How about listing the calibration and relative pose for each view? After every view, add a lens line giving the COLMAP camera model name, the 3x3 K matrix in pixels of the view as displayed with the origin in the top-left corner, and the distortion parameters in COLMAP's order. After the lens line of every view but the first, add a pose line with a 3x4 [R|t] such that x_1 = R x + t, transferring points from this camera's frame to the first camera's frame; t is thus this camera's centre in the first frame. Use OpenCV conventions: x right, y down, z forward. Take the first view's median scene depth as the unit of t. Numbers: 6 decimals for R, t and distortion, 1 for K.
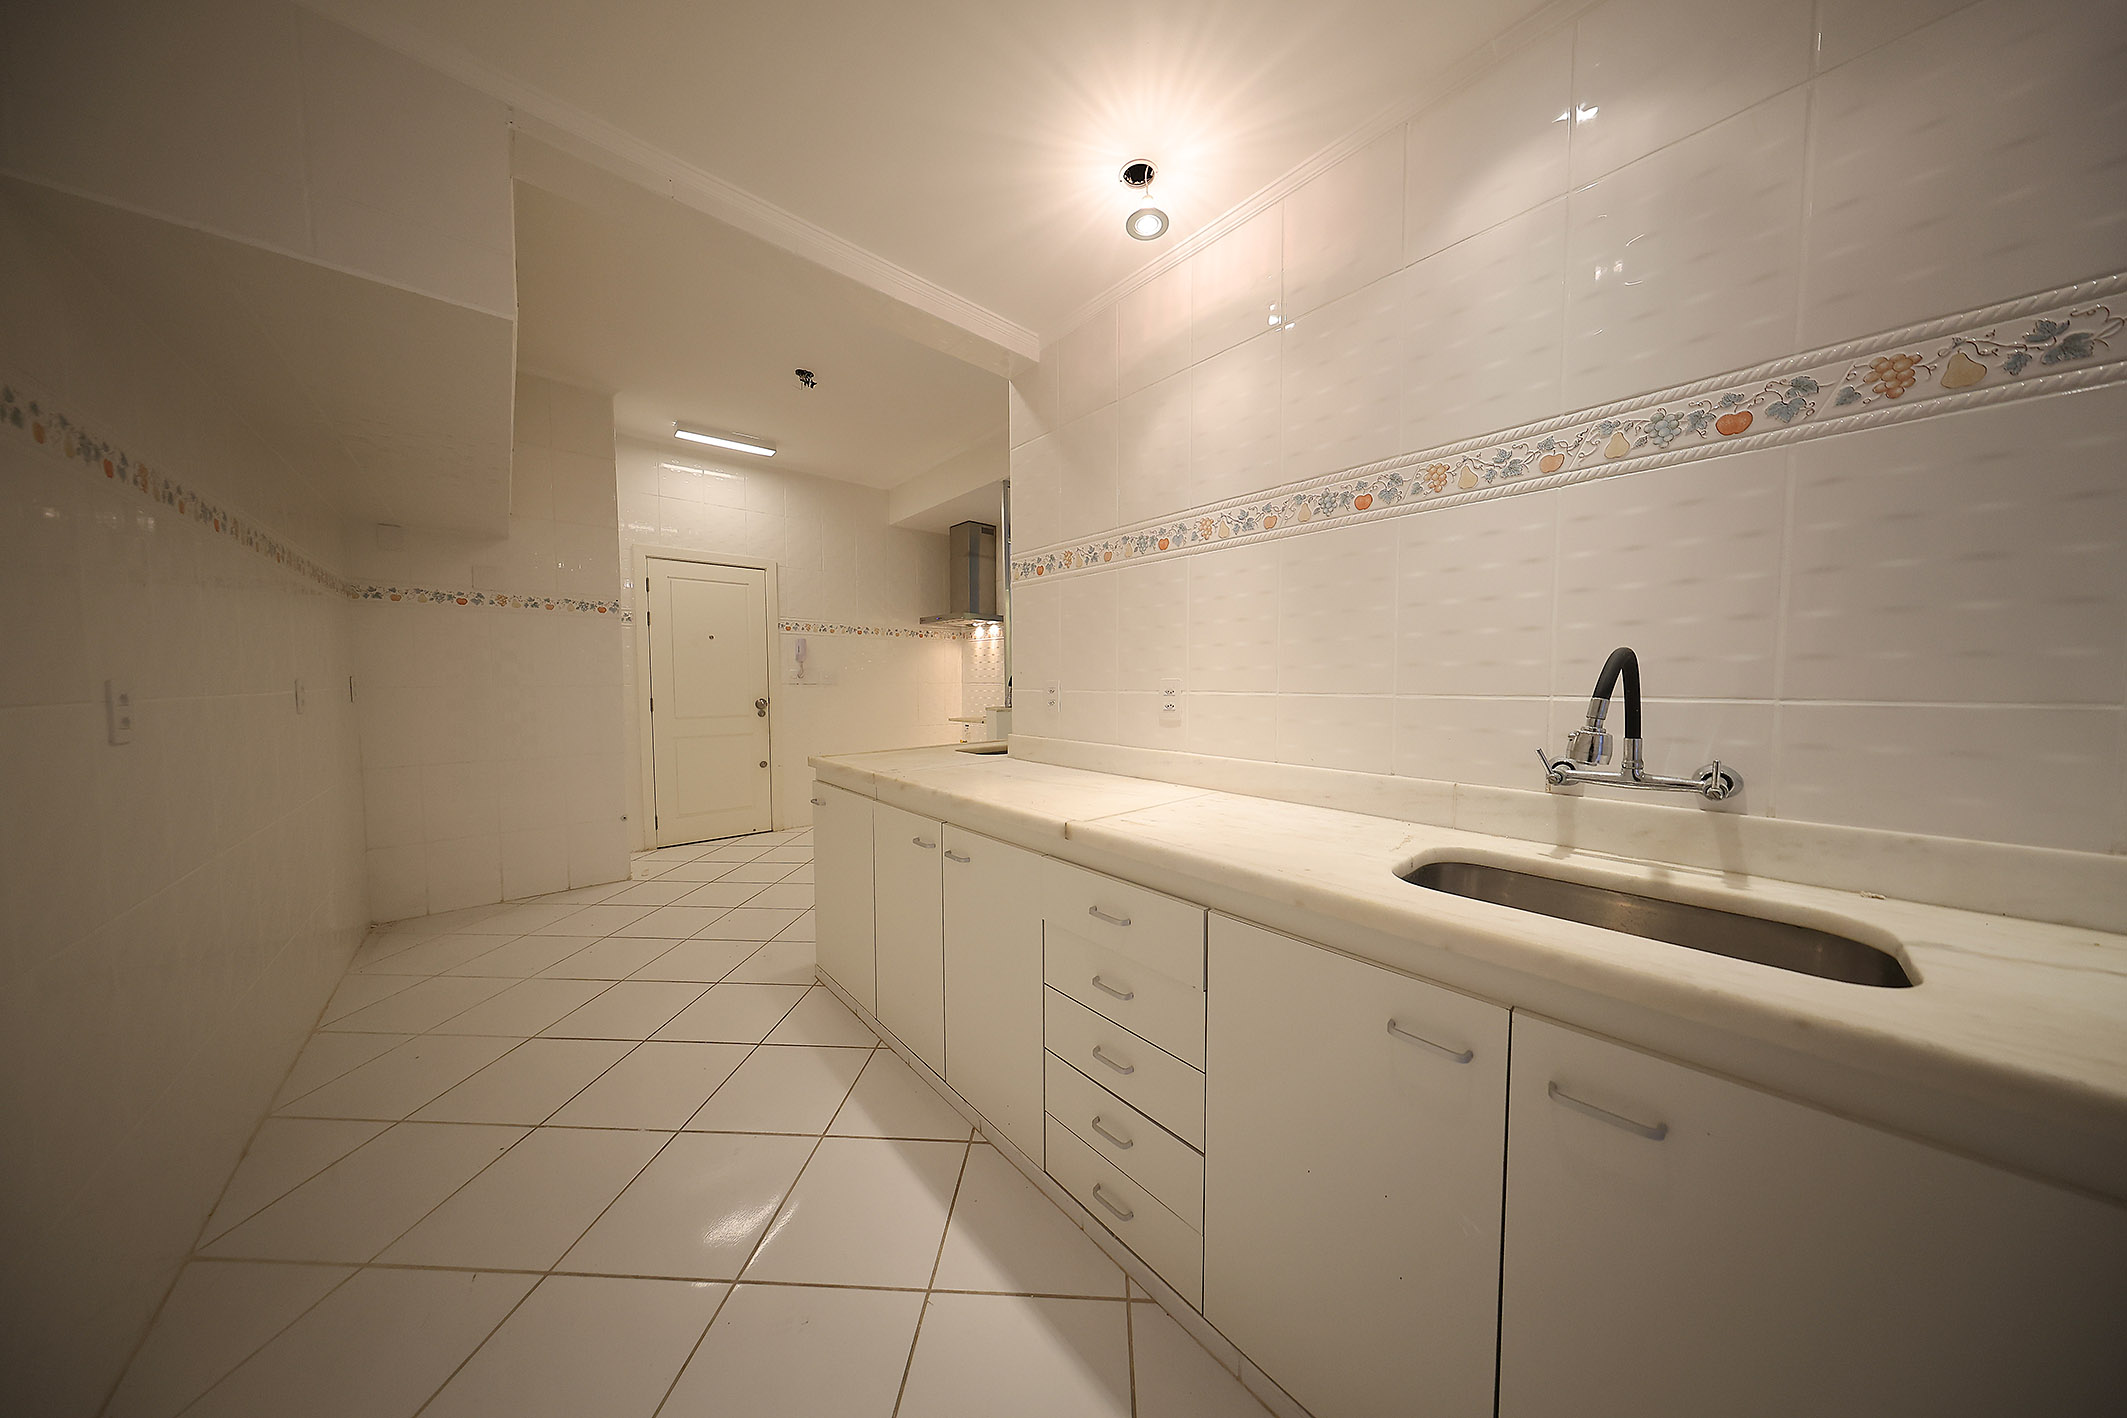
lens RADIAL K [[611.3, 0, 1063.3], [0, 611.3, 705.2], [0, 0, 1]] dist [-0.000475, -0.000090]
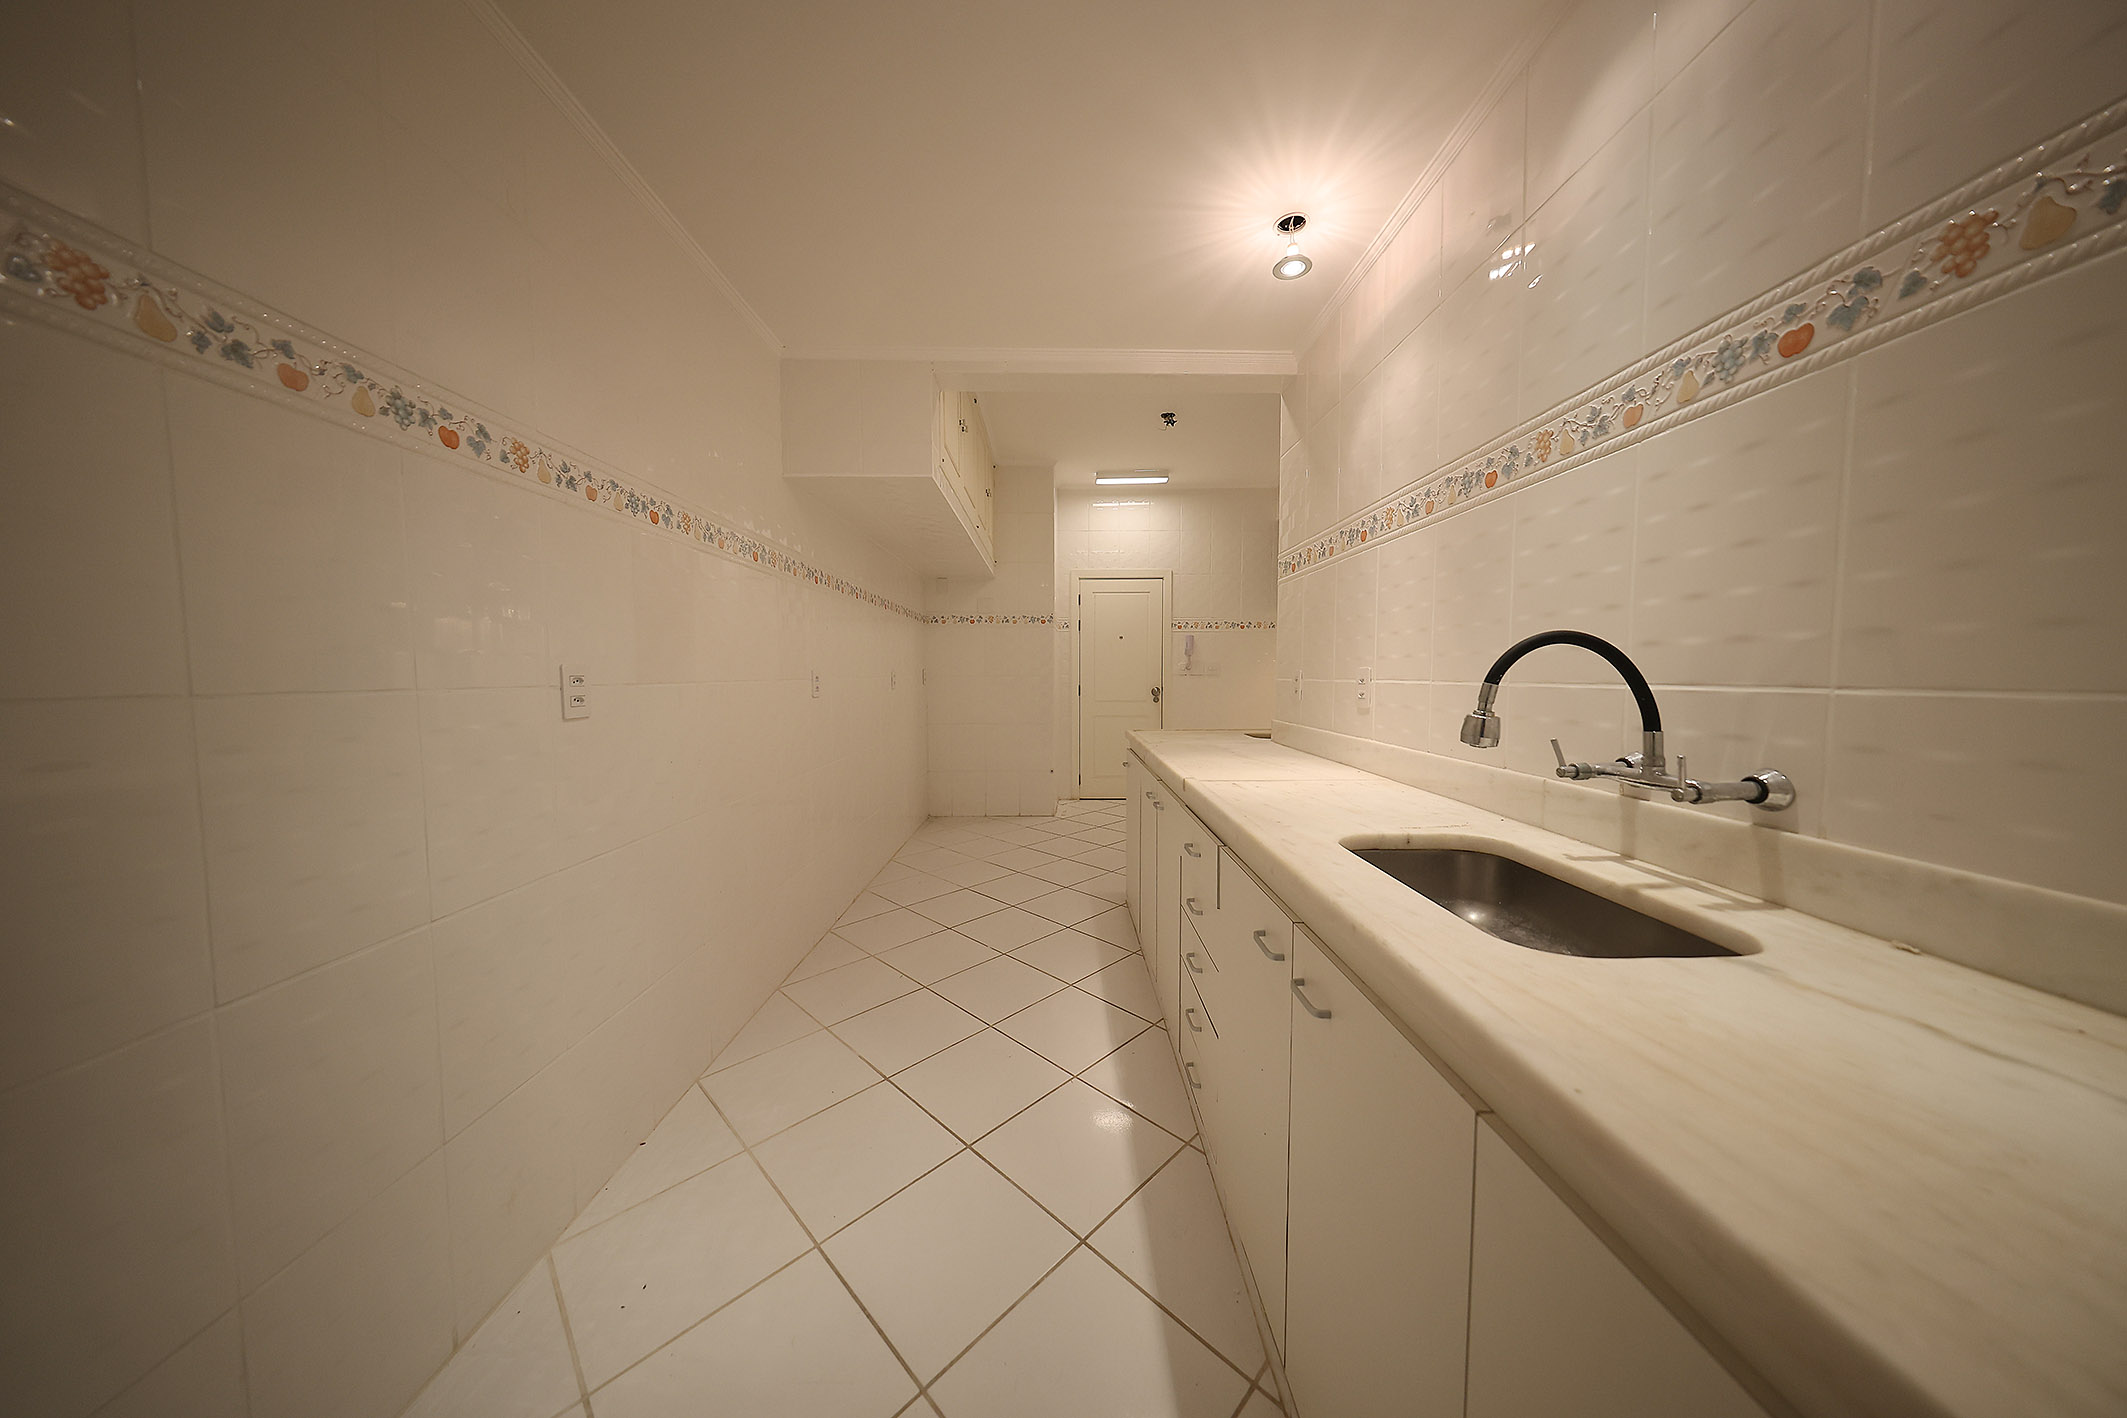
lens RADIAL K [[671.6, 0, 1083.9], [0, 671.6, 700.5], [0, 0, 1]] dist [0.002564, -0.000256]
pose [[0.748909, 0.027044, -0.662121, 0.858782], [-0.027419, 0.999576, 0.009814, 0.020602], [0.662106, 0.010804, 0.749333, -0.230828]]
